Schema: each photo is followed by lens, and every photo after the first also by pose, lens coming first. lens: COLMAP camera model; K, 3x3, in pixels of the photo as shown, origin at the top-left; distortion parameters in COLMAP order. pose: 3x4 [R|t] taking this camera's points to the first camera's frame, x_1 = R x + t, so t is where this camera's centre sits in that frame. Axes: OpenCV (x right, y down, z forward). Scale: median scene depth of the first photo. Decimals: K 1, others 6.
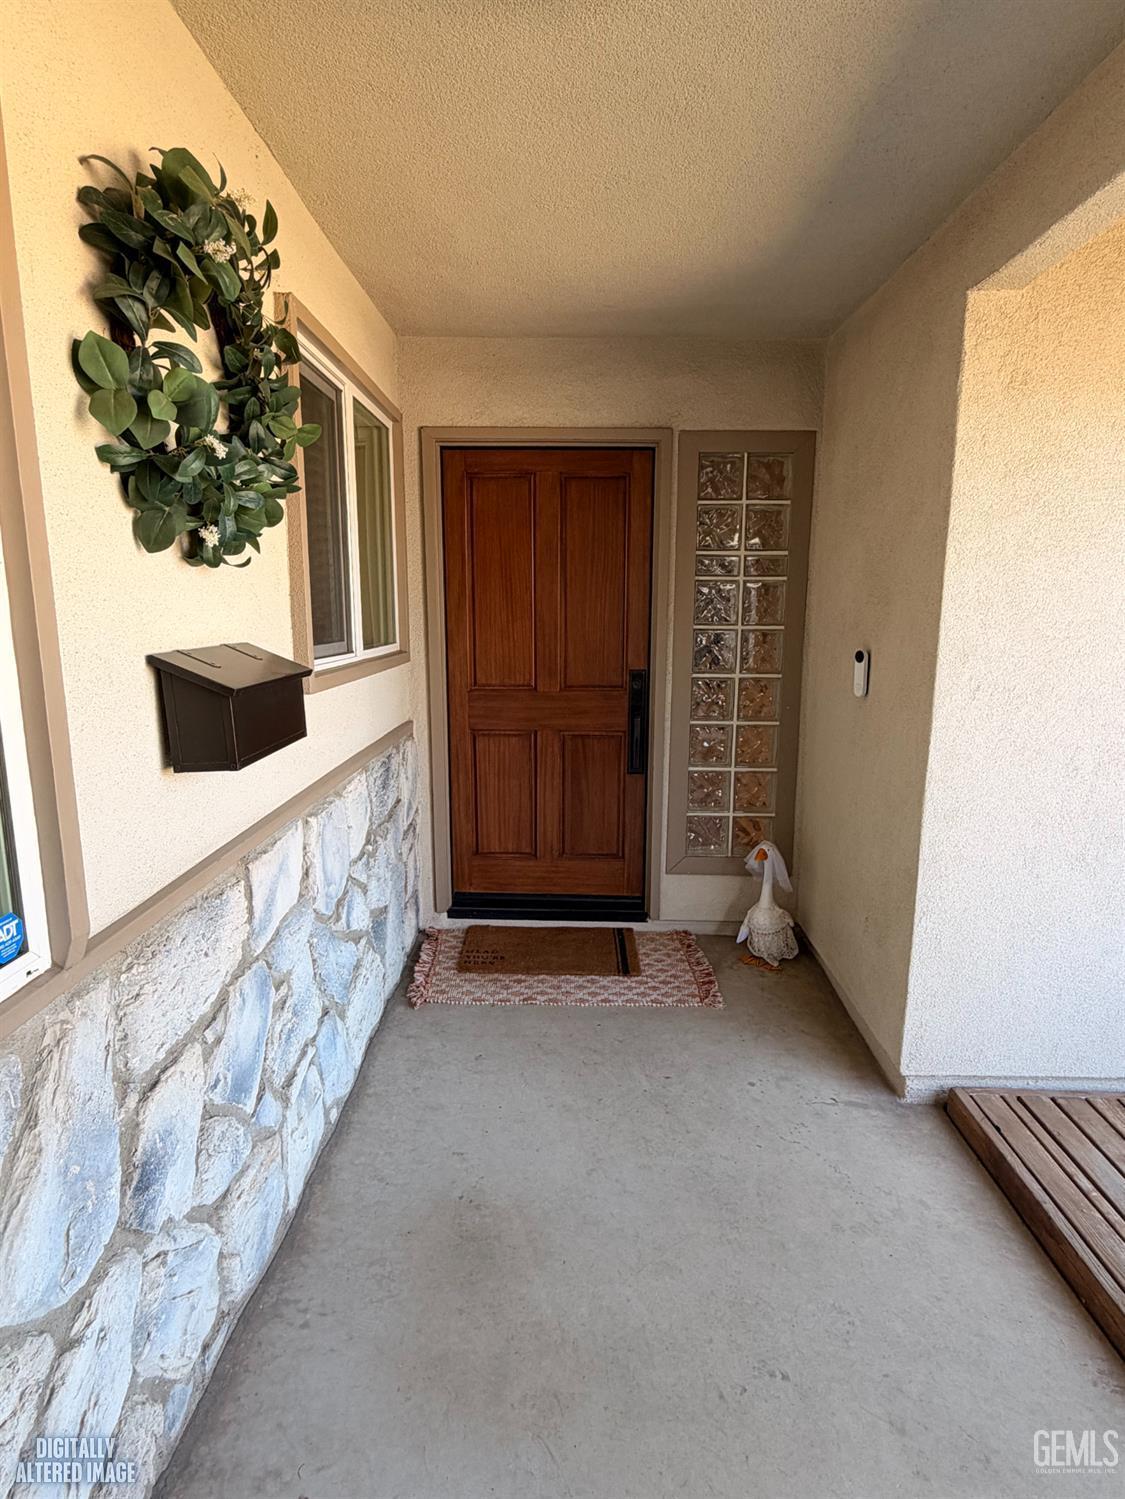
lens RADIAL K [[817.7, 0, 561.6], [0, 817.7, 749.4], [0, 0, 1]] dist [-0.003404, -0.000030]
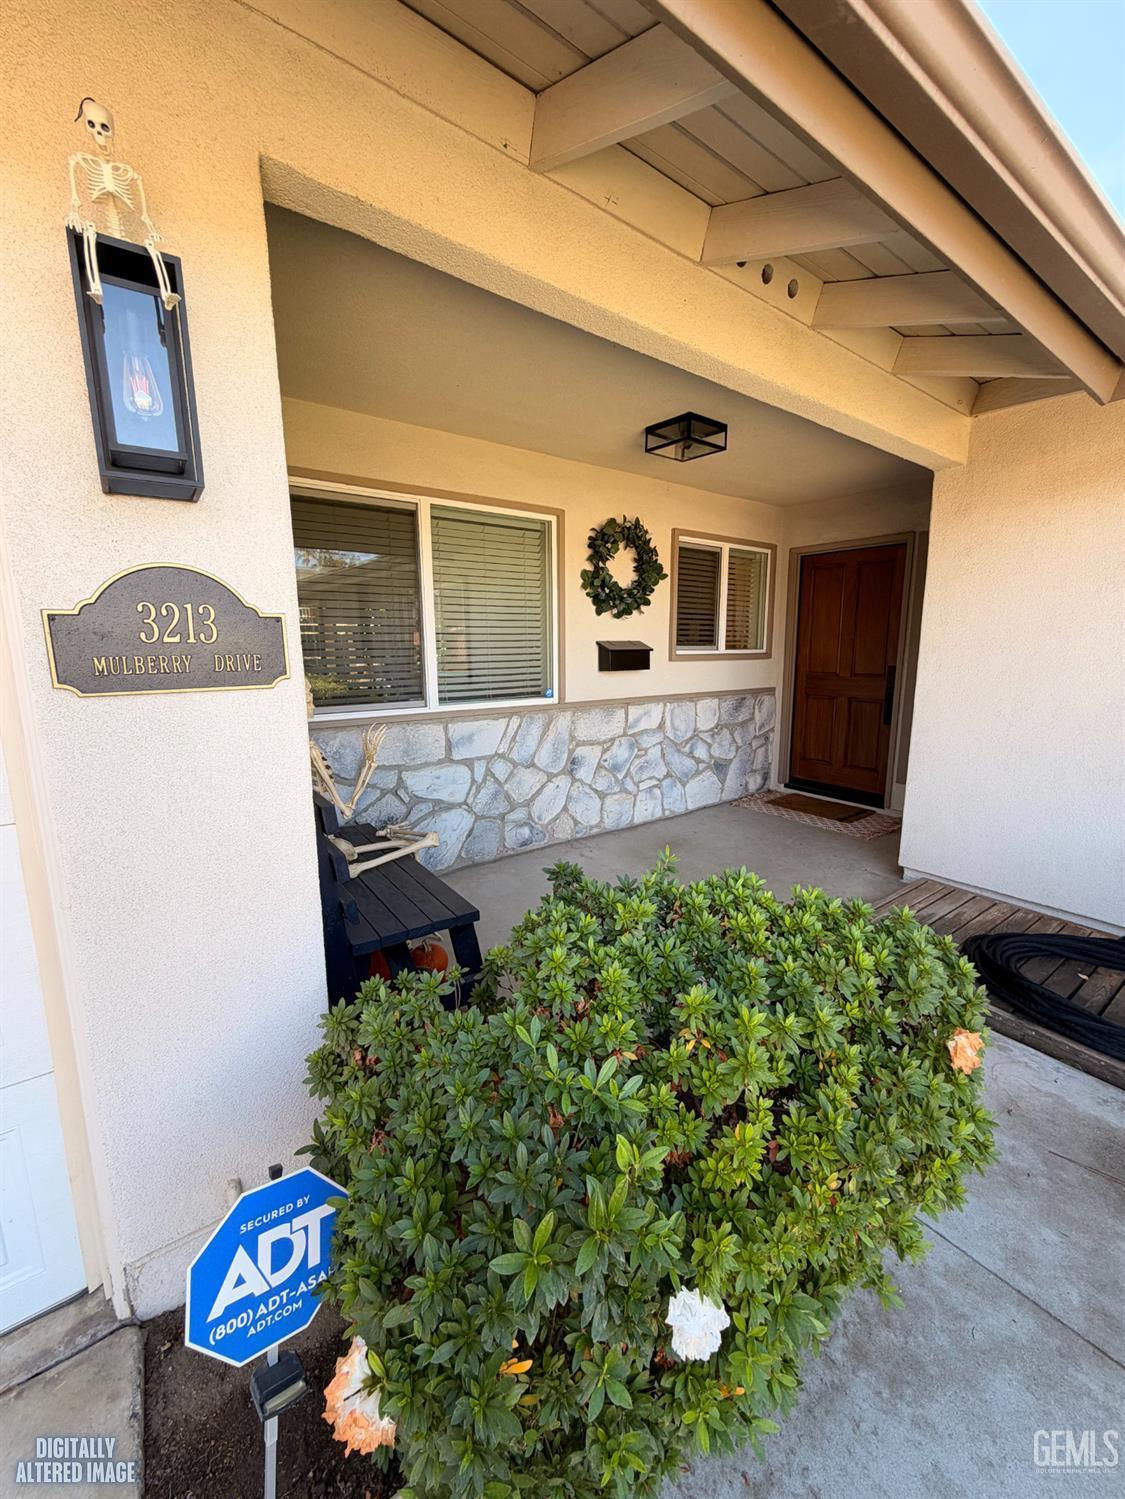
lens RADIAL K [[600.0, 0, 565.6], [0, 600.0, 746.7], [0, 0, 1]] dist [-0.000748, -0.000013]
pose [[0.620033, 0.127486, -0.774149, 0.788978], [-0.132244, 0.989574, 0.057044, 0.111913], [0.773350, 0.067008, 0.630428, -0.429326]]
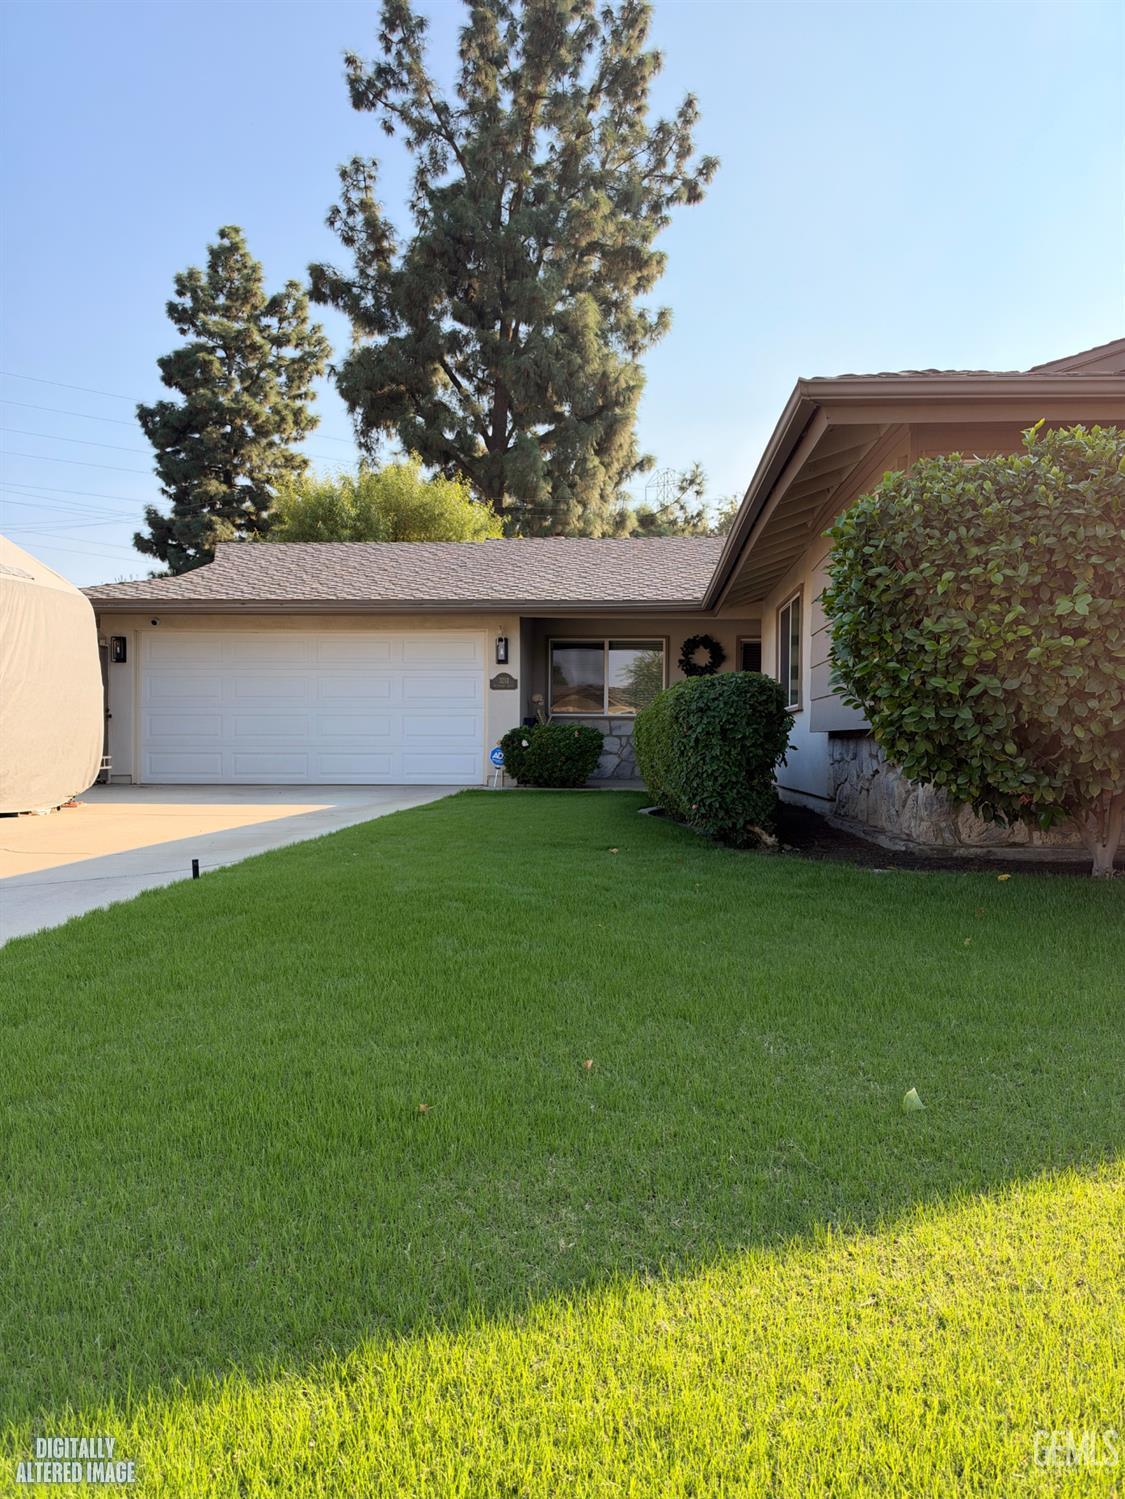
lens RADIAL K [[1165.6, 0, 559.2], [0, 1165.6, 748.6], [0, 0, 1]] dist [0.005368, 0.016127]
pose [[-0.044901, 0.002794, -0.998988, 5.374155], [-0.186850, 0.982325, 0.011145, 0.278058], [0.981362, 0.187162, -0.043585, 0.122053]]
